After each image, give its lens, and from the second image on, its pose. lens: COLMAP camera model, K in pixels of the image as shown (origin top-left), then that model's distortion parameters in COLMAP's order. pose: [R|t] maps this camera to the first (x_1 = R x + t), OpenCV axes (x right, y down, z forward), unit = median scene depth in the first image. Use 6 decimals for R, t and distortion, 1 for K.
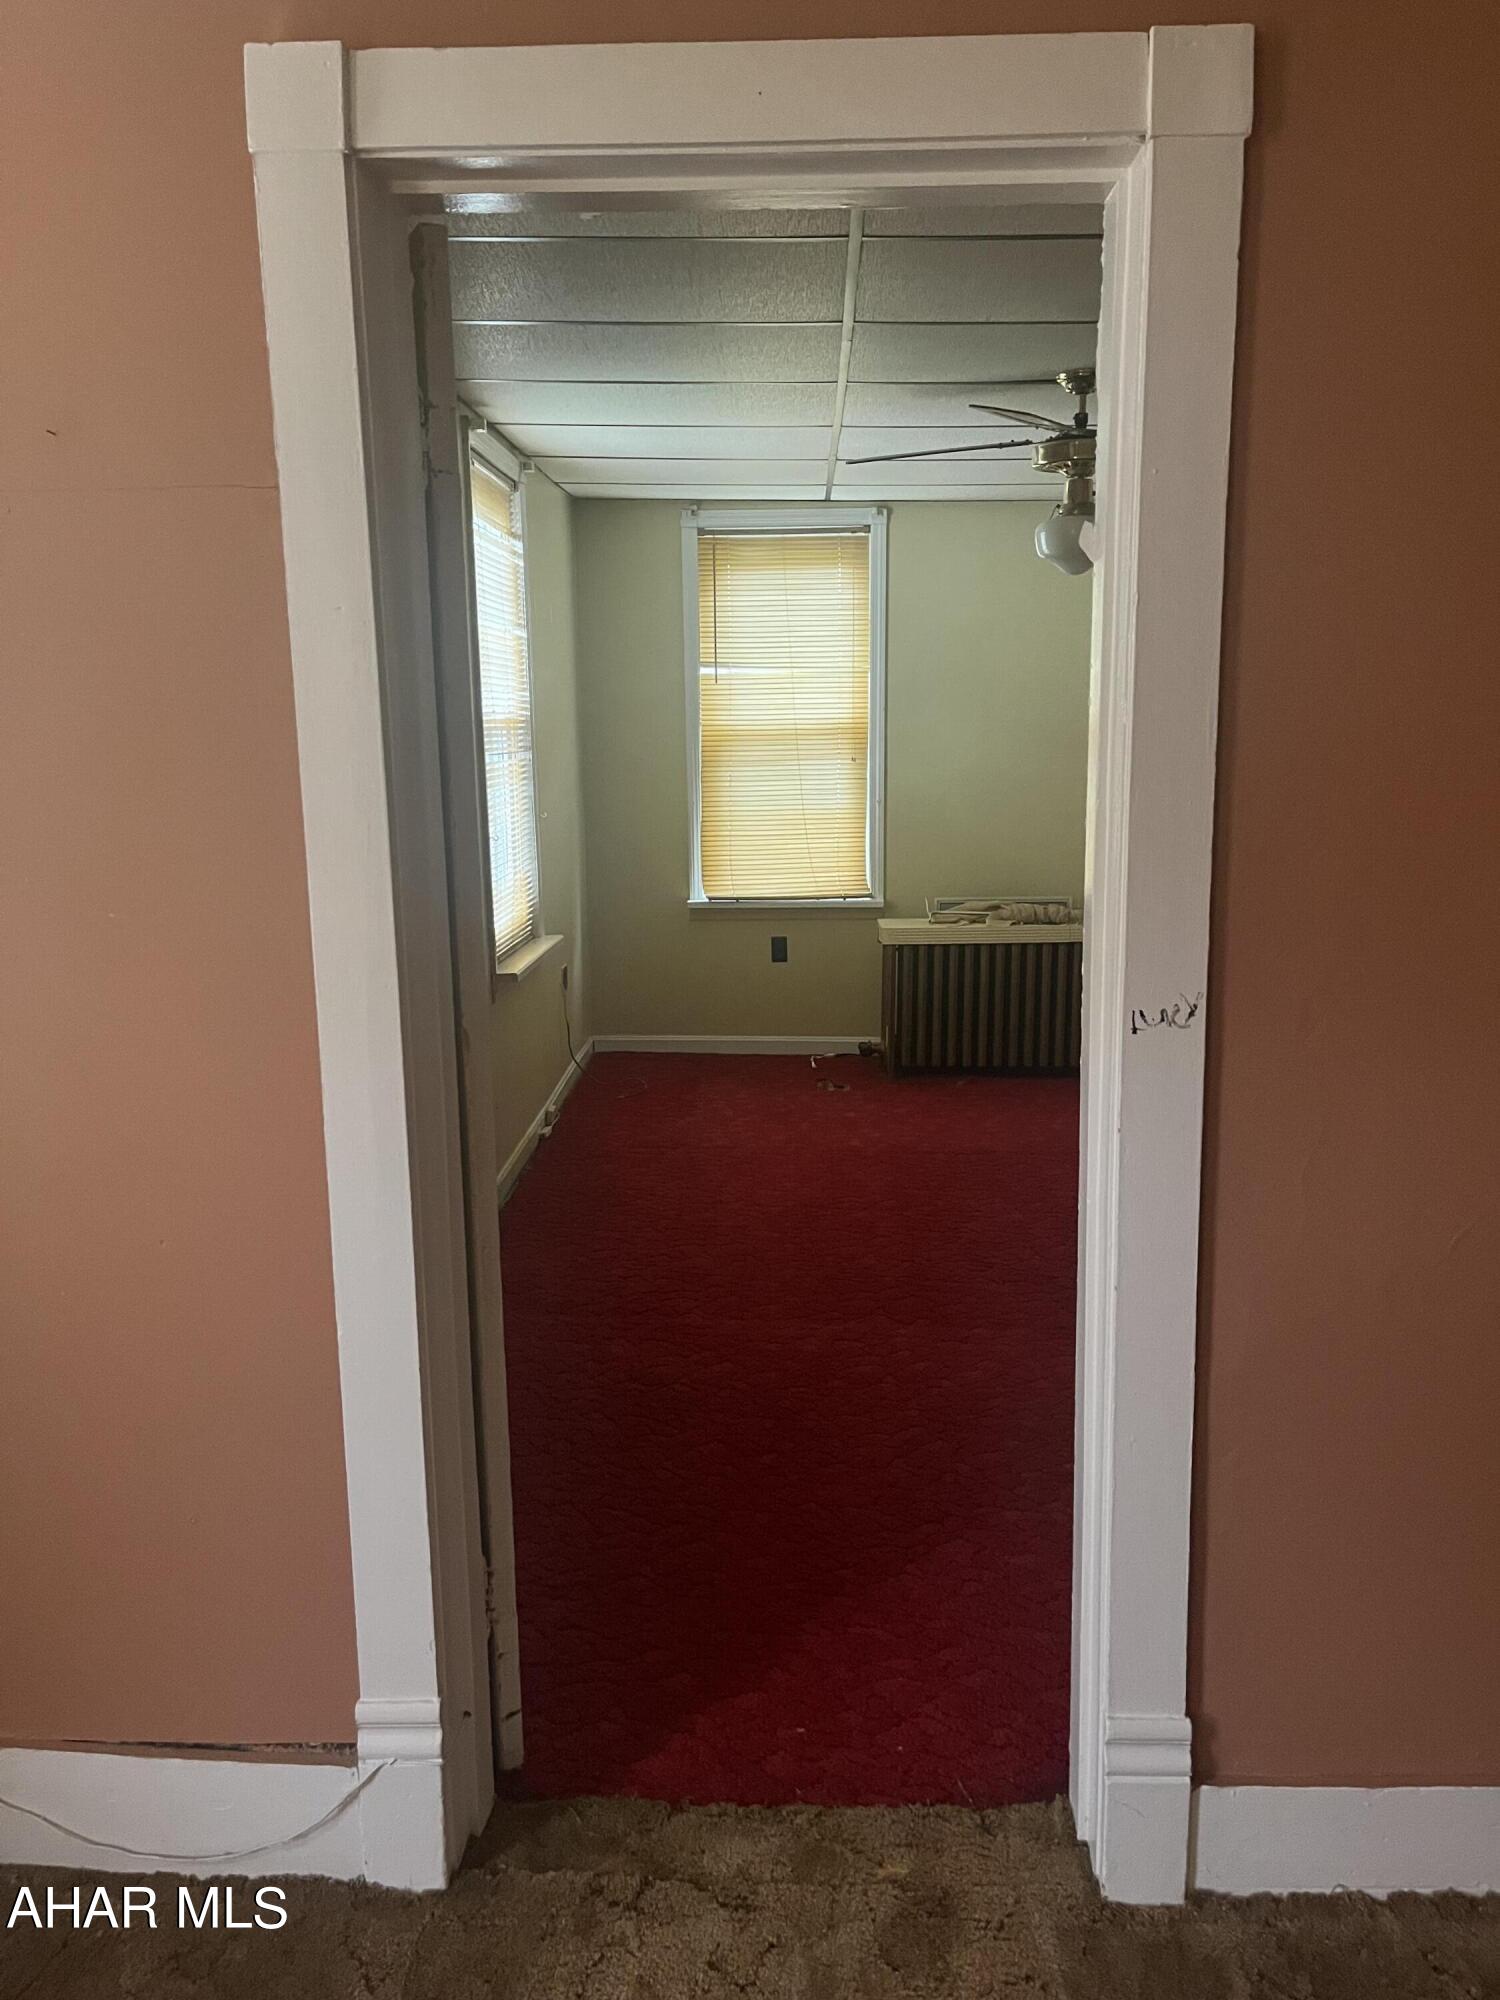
lens RADIAL K [[1506.3, 0, 752.4], [0, 1506.3, 997.3], [0, 0, 1]] dist [0.071446, -0.086595]
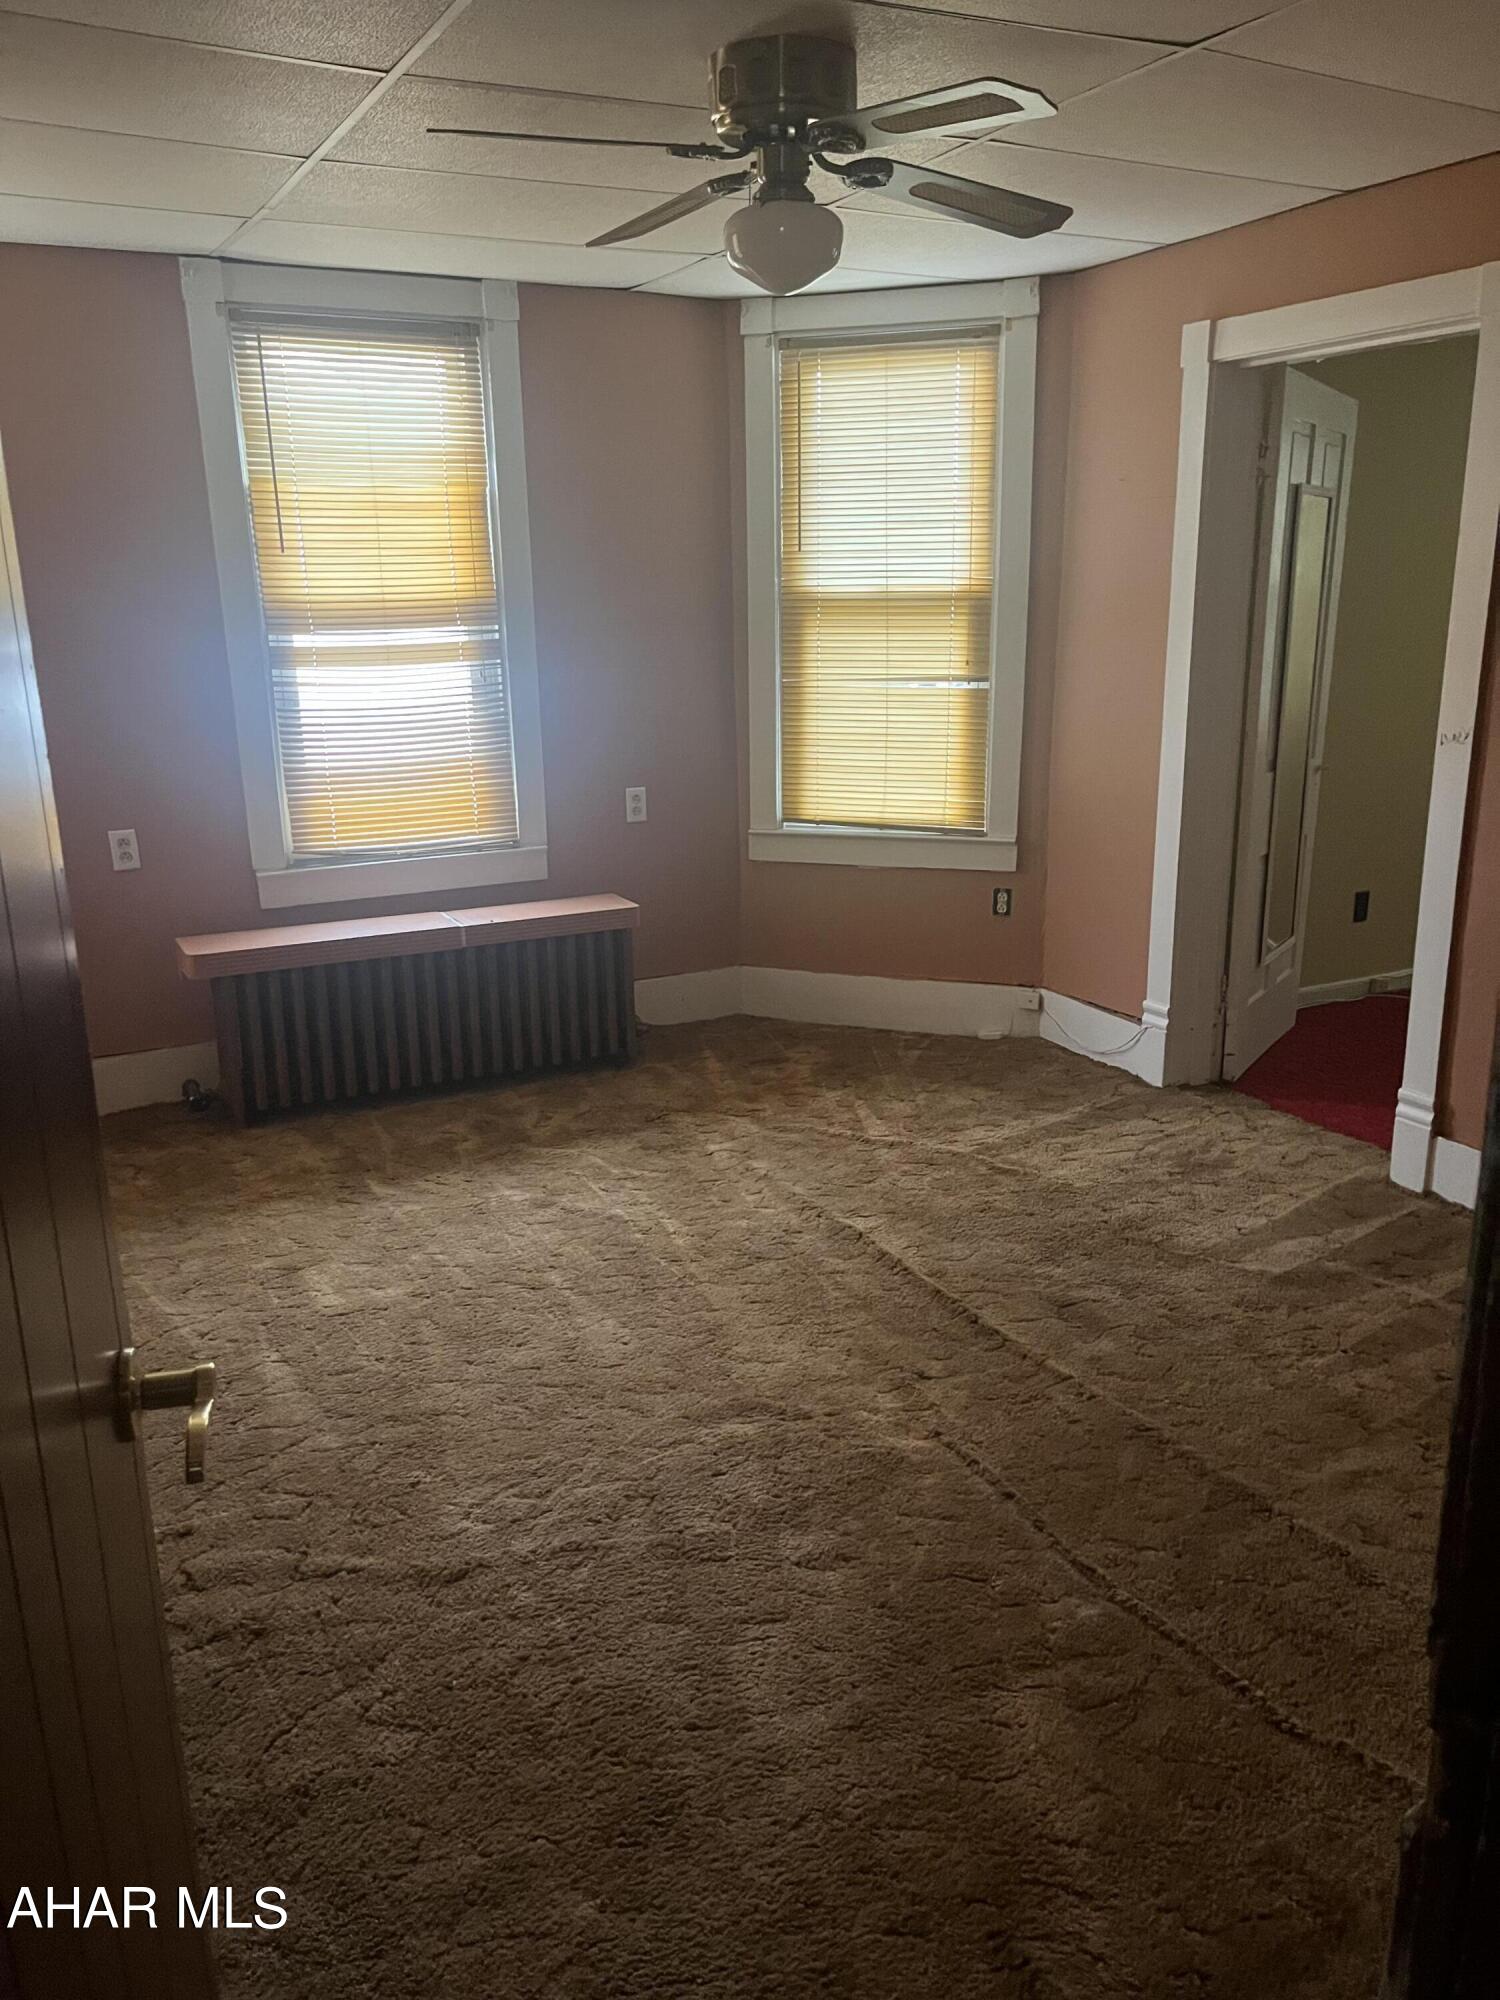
lens RADIAL K [[1506.3, 0, 749.6], [0, 1506.3, 1002.2], [0, 0, 1]] dist [0.071446, -0.086595]
pose [[0.485822, 0.229767, -0.843317, 1.489625], [-0.140885, 0.972799, 0.183884, 0.106319], [0.862629, 0.029476, 0.504978, -0.782097]]
